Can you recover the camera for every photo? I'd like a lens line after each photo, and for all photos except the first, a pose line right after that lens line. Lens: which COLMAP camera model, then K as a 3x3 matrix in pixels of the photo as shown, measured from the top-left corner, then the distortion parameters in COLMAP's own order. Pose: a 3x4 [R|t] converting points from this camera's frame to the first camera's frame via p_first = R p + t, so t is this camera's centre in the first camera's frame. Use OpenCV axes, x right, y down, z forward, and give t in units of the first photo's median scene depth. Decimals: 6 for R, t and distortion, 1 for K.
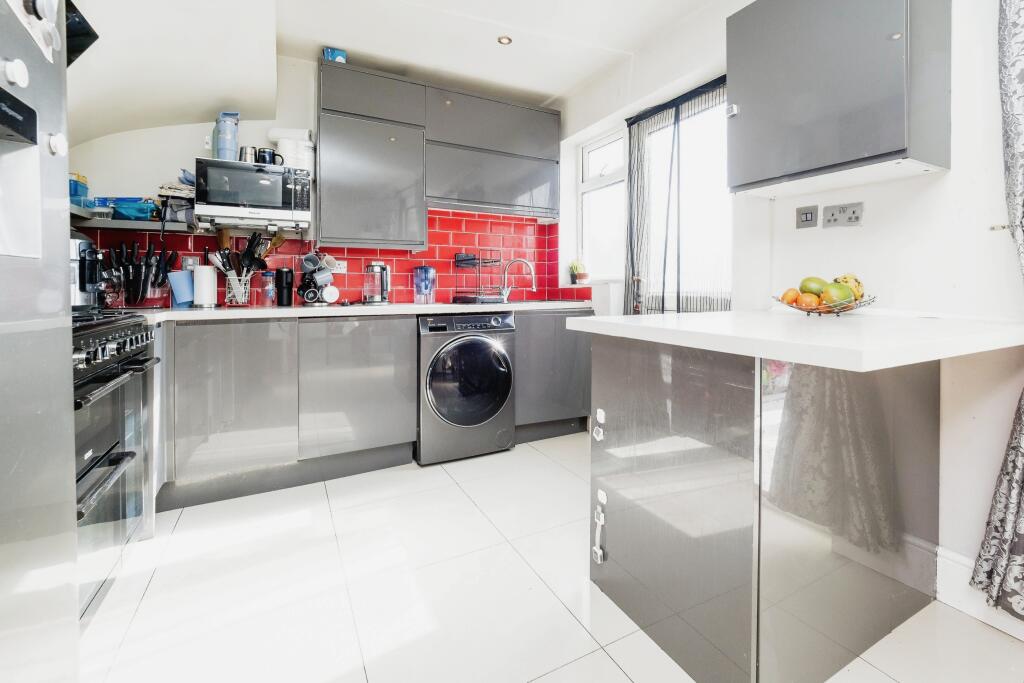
lens RADIAL K [[444.2, 0, 514.7], [0, 444.2, 289.3], [0, 0, 1]] dist [-0.003706, -0.000205]
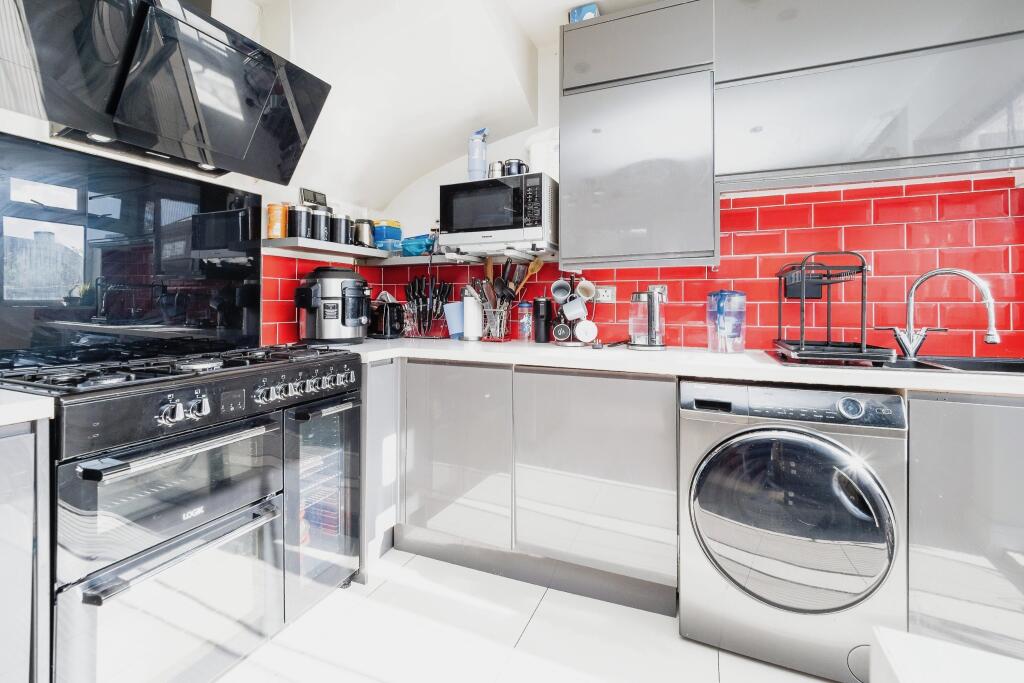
lens RADIAL K [[434.4, 0, 512.3], [0, 434.4, 304.5], [0, 0, 1]] dist [-0.007291, 0.000102]
pose [[0.633771, 0.006902, -0.773490, 0.088186], [-0.009596, 0.999953, 0.001060, -0.037779], [0.773461, 0.006750, 0.633807, 0.458218]]
